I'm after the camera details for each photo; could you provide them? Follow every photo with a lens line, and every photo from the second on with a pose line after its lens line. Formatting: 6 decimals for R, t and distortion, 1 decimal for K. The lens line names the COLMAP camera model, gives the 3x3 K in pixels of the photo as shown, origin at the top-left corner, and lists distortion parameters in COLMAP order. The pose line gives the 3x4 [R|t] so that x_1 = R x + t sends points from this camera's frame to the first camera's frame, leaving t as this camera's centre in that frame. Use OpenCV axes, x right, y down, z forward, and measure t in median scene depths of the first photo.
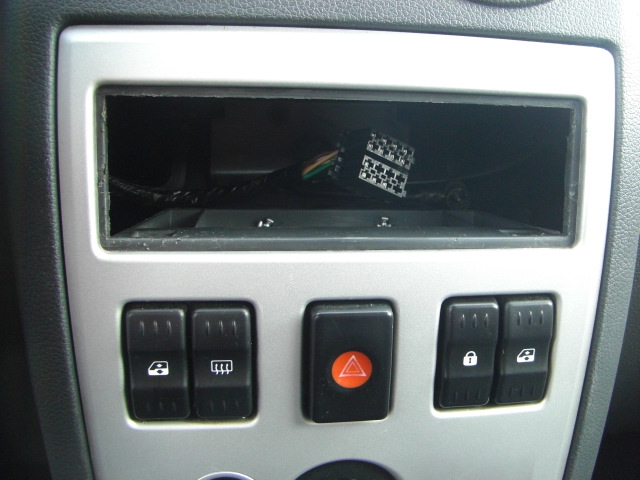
lens RADIAL K [[720.2, 0, 388.6], [0, 720.2, 238.1], [0, 0, 1]] dist [-0.176082, 0.098245]
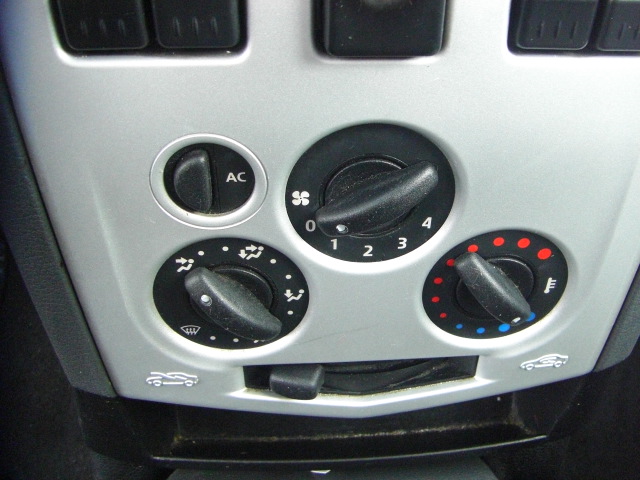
lens RADIAL K [[720.2, 0, 388.6], [0, 720.2, 238.1], [0, 0, 1]] dist [-0.176082, 0.098245]
pose [[0.997885, 0.030968, -0.057158, -0.005990], [-0.013049, 0.956770, 0.290554, 0.231779], [0.063684, -0.289194, 0.955150, 0.314929]]
